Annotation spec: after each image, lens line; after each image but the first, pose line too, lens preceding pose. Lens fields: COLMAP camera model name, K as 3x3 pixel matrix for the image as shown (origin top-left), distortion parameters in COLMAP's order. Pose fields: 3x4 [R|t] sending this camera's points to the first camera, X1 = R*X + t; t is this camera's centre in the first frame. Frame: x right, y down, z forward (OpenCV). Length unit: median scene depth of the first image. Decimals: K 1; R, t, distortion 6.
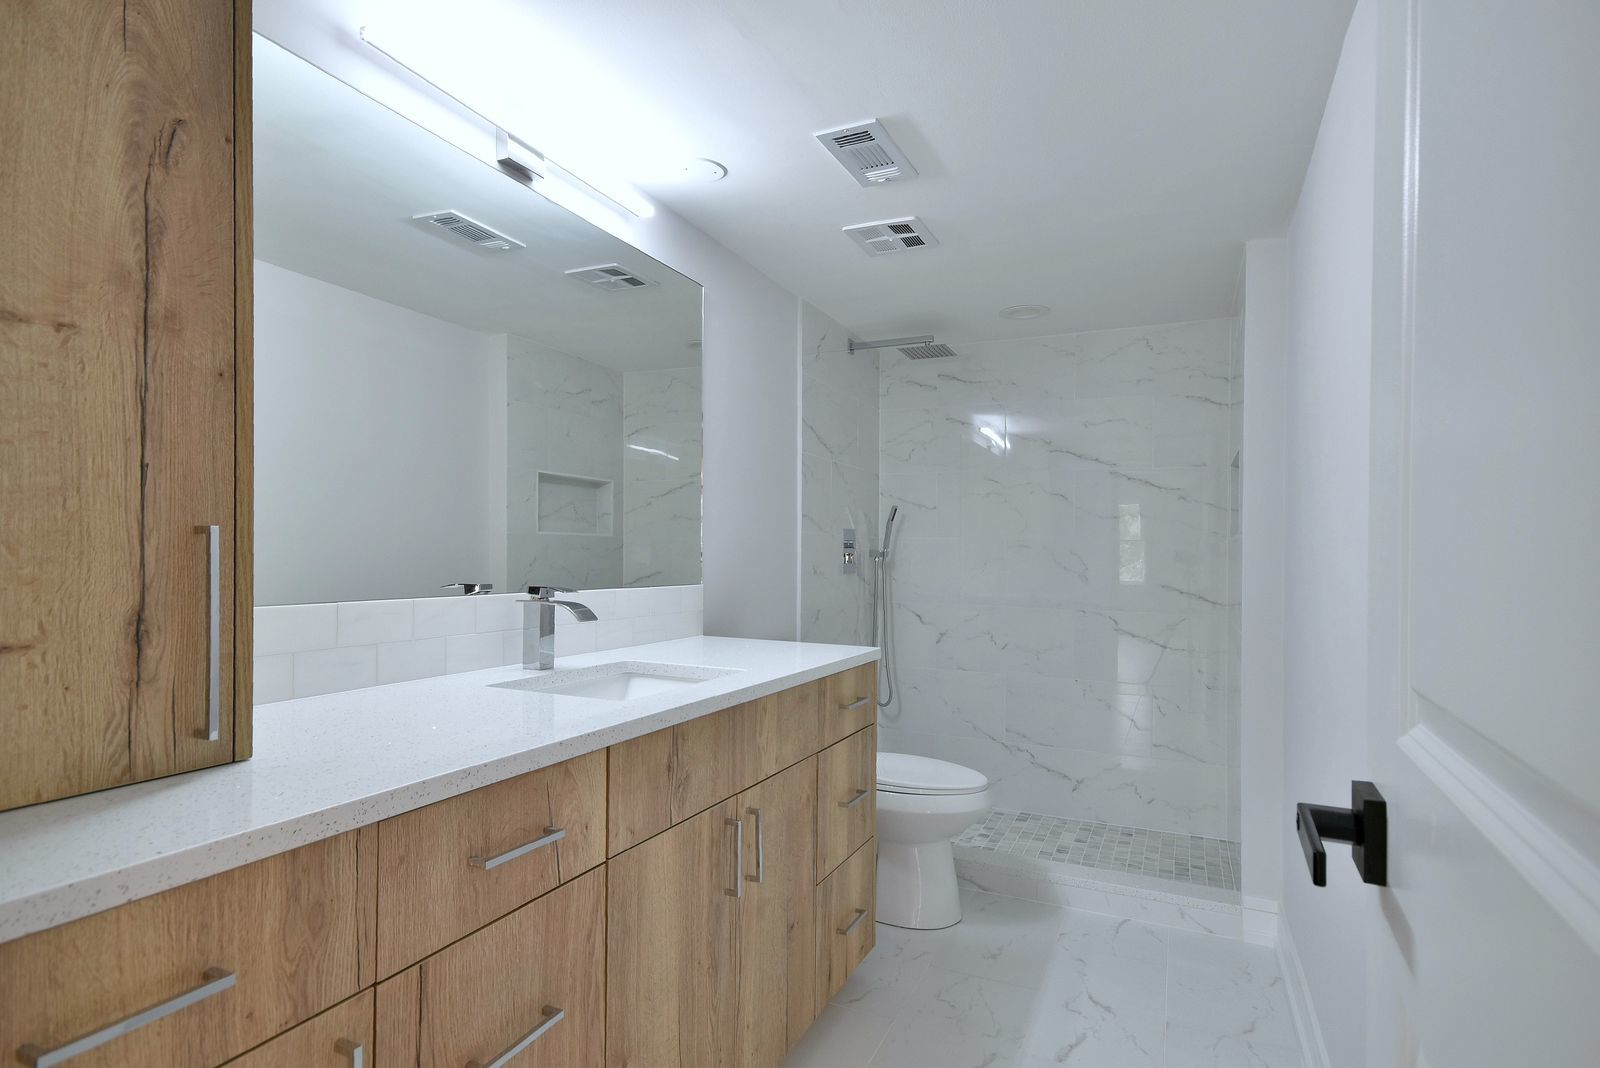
lens RADIAL K [[870.9, 0, 773.1], [0, 870.9, 534.0], [0, 0, 1]] dist [0.015385, 0.009062]
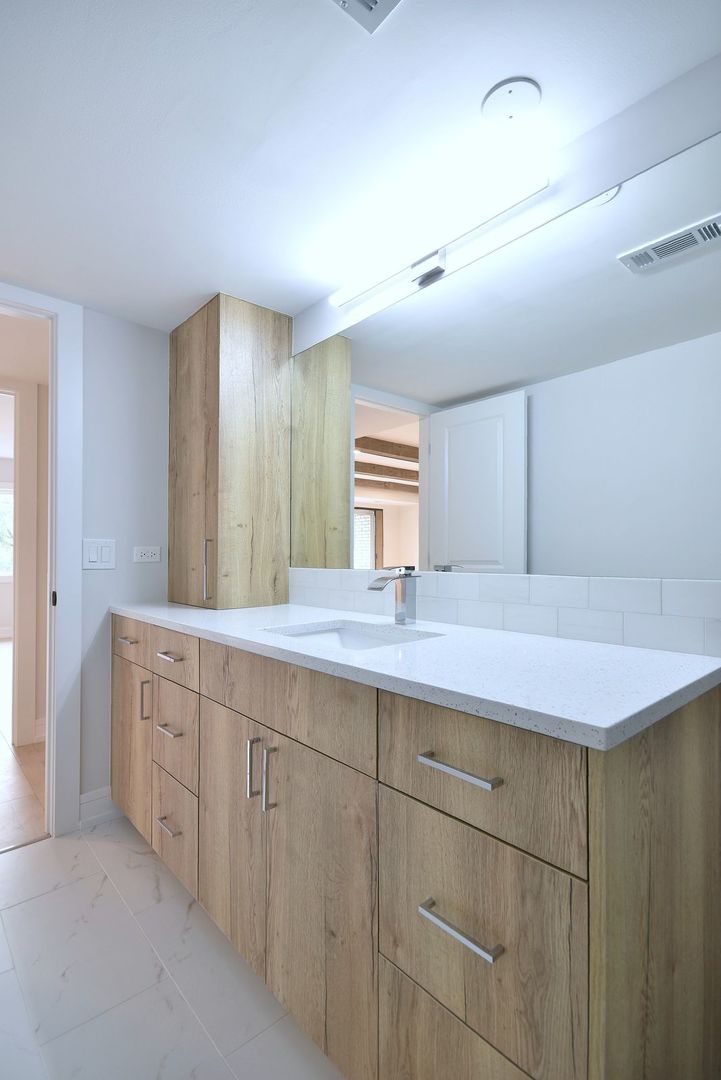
lens RADIAL K [[502.7, 0, 361.4], [0, 502.7, 546.6], [0, 0, 1]] dist [0.004660, 0.000439]
pose [[-0.385238, -0.028013, -0.922392, 0.538081], [0.017505, 0.999137, -0.037655, 0.059180], [0.922651, -0.030652, -0.384415, 1.292146]]
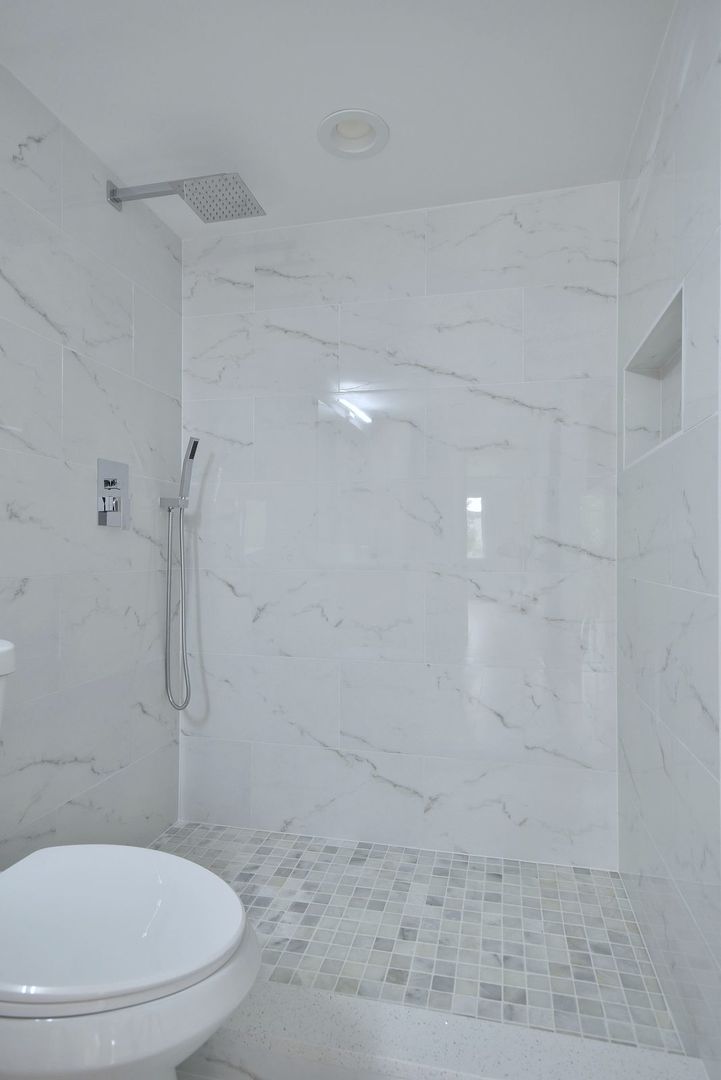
lens RADIAL K [[587.8, 0, 362.5], [0, 587.8, 545.9], [0, 0, 1]] dist [0.015385, 0.009062]
pose [[0.977427, -0.010144, 0.211029, 0.182549], [0.007052, 0.999857, 0.015397, 0.055667], [-0.211155, -0.013562, 0.977359, 0.509528]]
